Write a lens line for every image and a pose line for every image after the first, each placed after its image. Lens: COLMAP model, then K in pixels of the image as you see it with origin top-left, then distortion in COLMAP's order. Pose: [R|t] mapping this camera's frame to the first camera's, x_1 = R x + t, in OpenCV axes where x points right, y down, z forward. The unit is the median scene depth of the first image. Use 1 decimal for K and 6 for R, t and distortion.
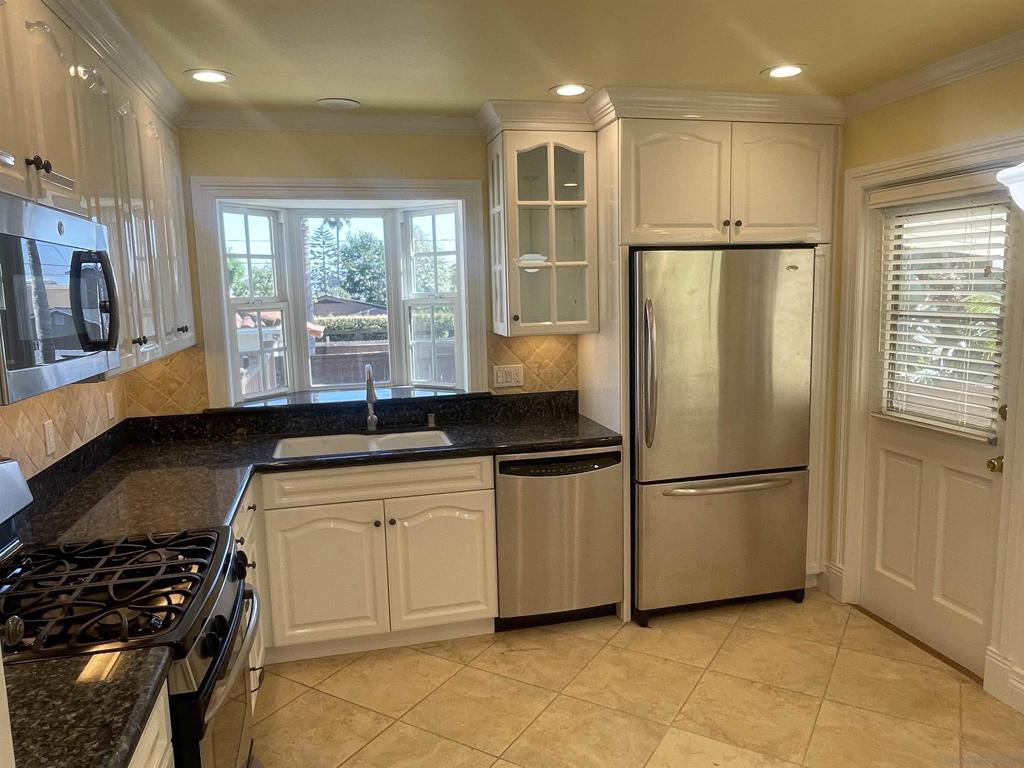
lens RADIAL K [[725.0, 0, 512.0], [0, 725.0, 384.0], [0, 0, 1]] dist [-0.007433, -0.002752]
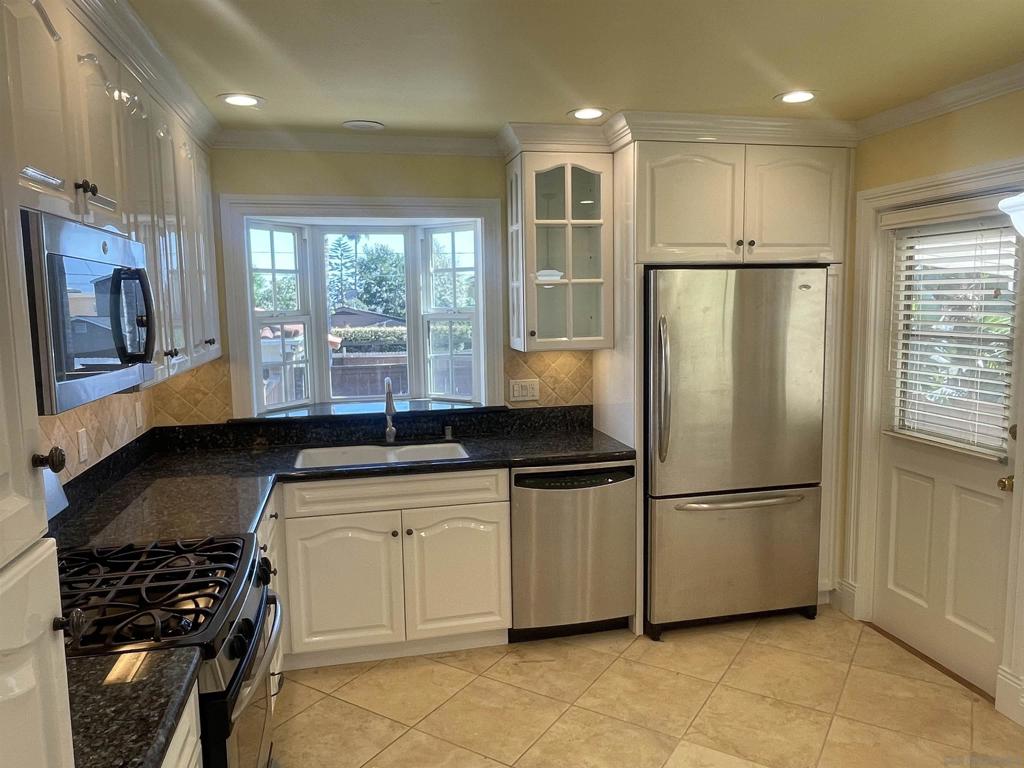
lens RADIAL K [[724.8, 0, 513.1], [0, 724.8, 378.5], [0, 0, 1]] dist [-0.008604, -0.003098]
pose [[0.999762, 0.010967, -0.018875, -0.002160], [-0.011436, 0.999624, -0.024928, -0.002258], [0.018594, 0.025138, 0.999511, -0.021892]]
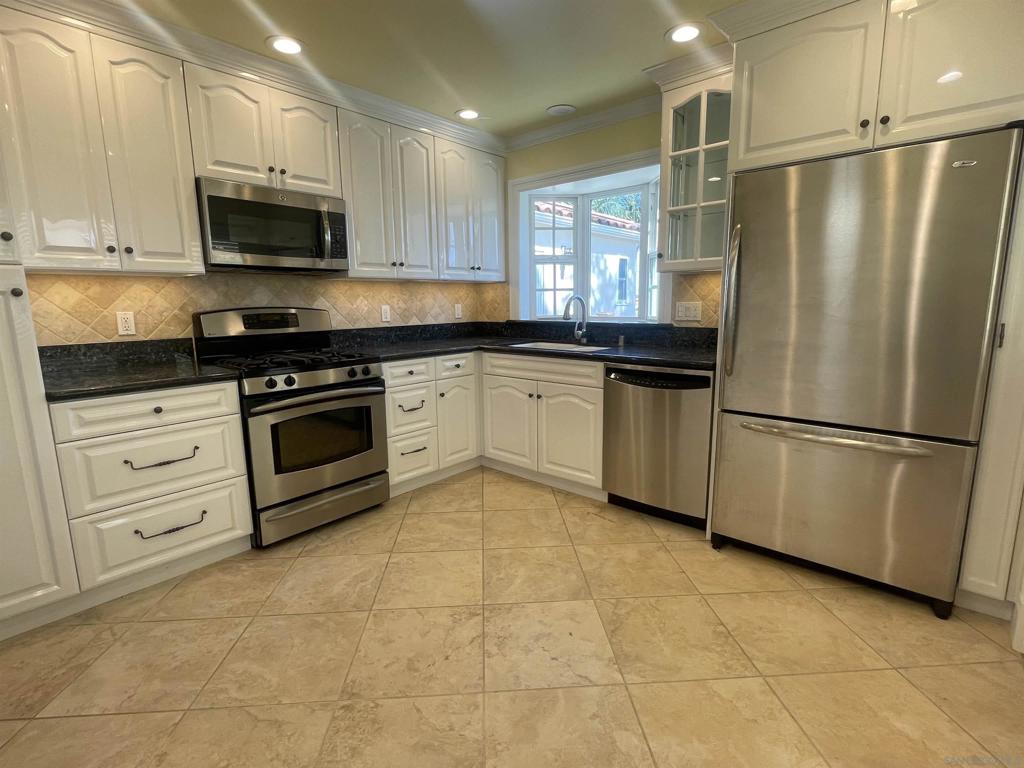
lens RADIAL K [[487.7, 0, 512.0], [0, 487.7, 384.0], [0, 0, 1]] dist [-0.010917, 0.000411]
pose [[0.568265, 0.156357, -0.807853, 0.590686], [-0.112940, 0.987309, 0.111645, 0.059605], [0.815058, 0.027795, 0.578712, 0.375432]]
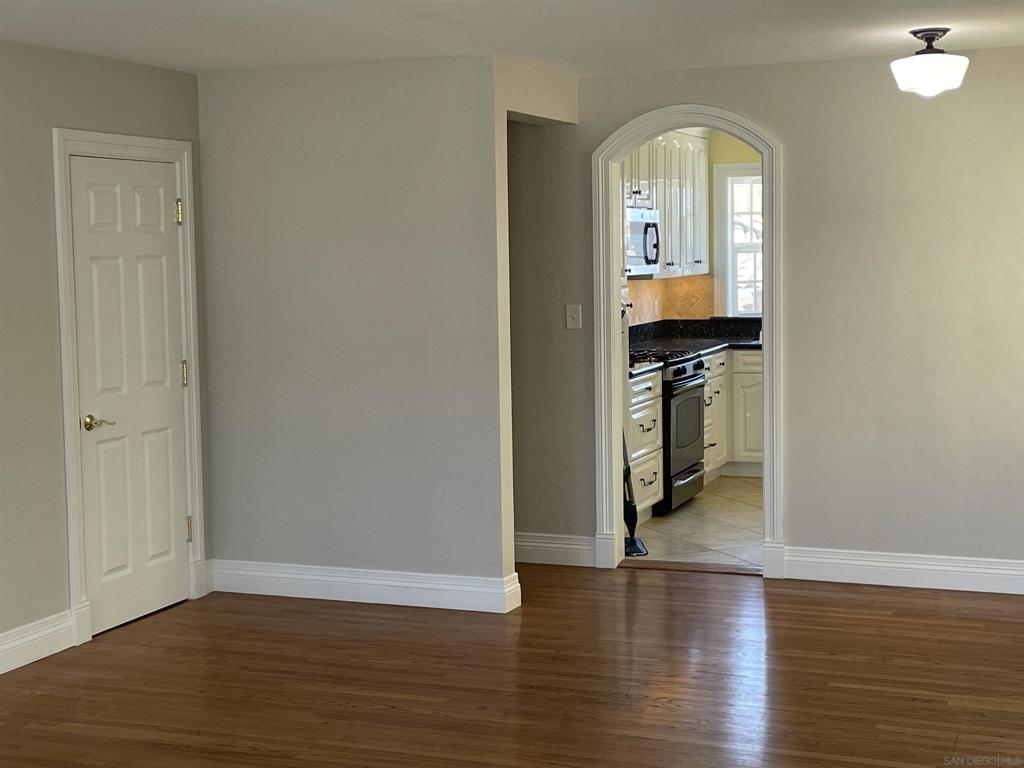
lens RADIAL K [[1533.5, 0, 512.0], [0, 1533.5, 384.0], [0, 0, 1]] dist [0.006019, 0.003181]
pose [[0.815833, 0.062041, -0.574950, 1.173122], [-0.079049, 0.996860, -0.004599, 0.241147], [0.572859, 0.049201, 0.818176, -1.997442]]
